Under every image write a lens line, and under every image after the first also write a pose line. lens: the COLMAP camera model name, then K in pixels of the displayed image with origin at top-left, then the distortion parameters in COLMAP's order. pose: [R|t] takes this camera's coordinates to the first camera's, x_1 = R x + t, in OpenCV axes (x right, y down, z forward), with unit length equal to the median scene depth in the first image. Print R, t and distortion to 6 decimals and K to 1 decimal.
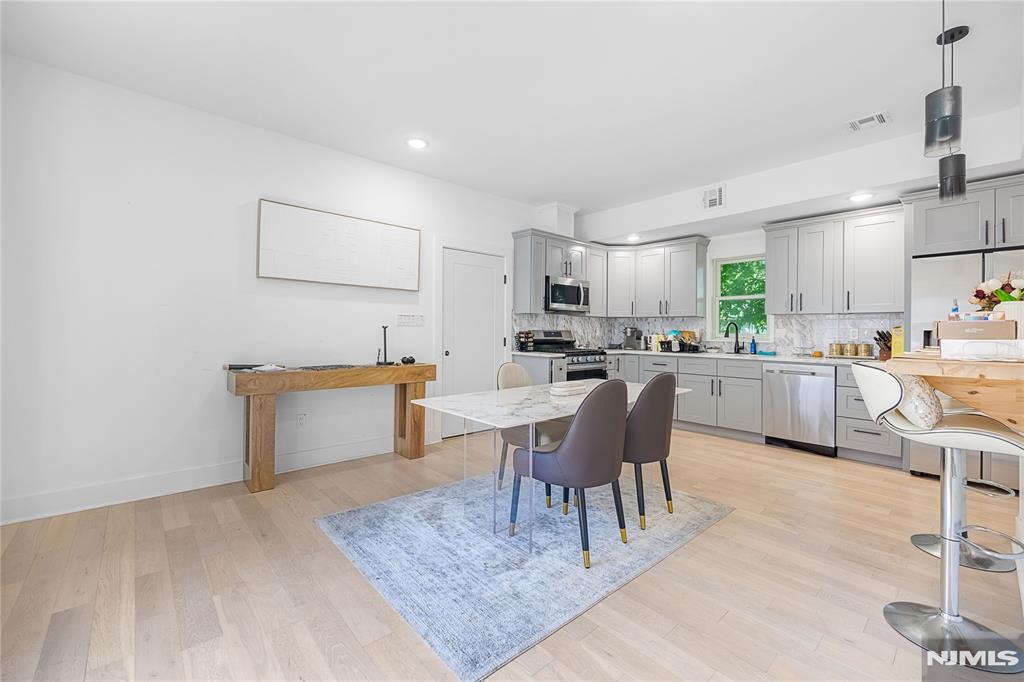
lens RADIAL K [[418.9, 0, 510.5], [0, 418.9, 332.7], [0, 0, 1]] dist [0.000172, -0.000430]
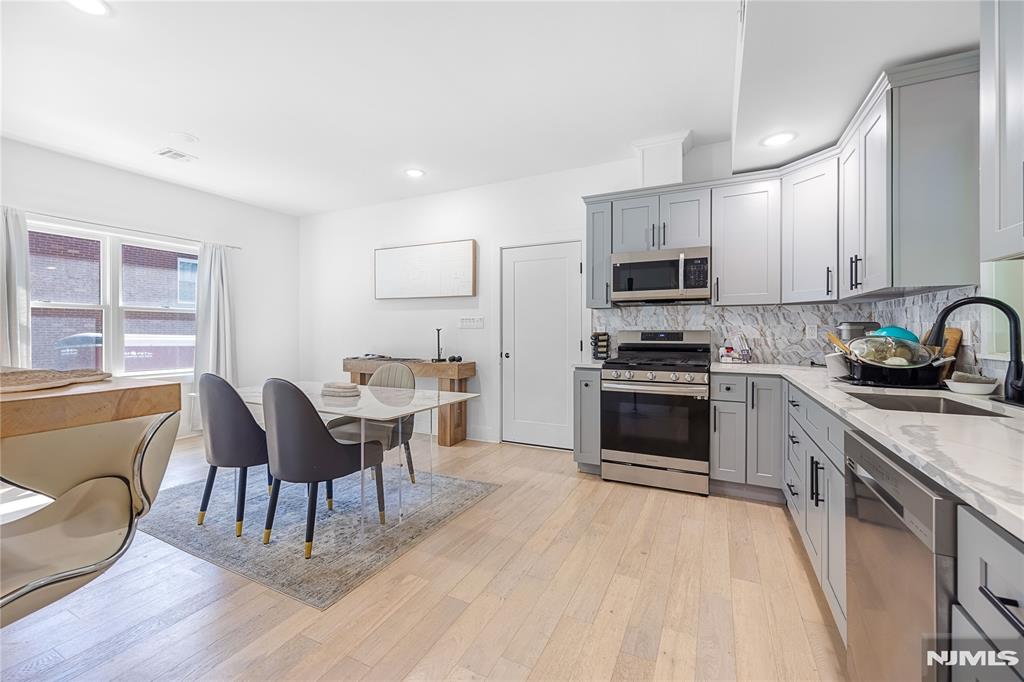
lens RADIAL K [[418.9, 0, 509.2], [0, 418.9, 335.4], [0, 0, 1]] dist [0.000172, -0.000430]
pose [[0.382640, -0.001935, -0.923896, 0.760205], [-0.001594, 0.999995, -0.002755, 0.005401], [0.923896, 0.002527, 0.382635, 0.629634]]
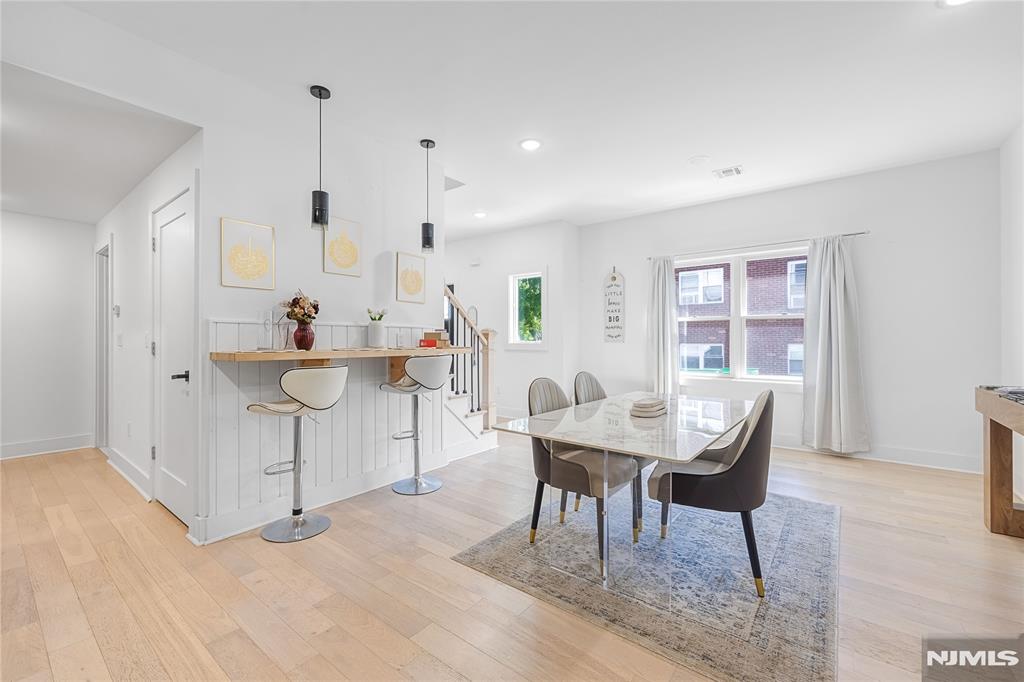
lens RADIAL K [[418.9, 0, 507.9], [0, 418.9, 338.3], [0, 0, 1]] dist [0.000172, -0.000430]
pose [[-0.982485, -0.008805, -0.186133, 0.363884], [-0.009686, 0.999946, 0.003825, -0.001255], [0.186089, 0.005561, -0.982517, 1.115147]]
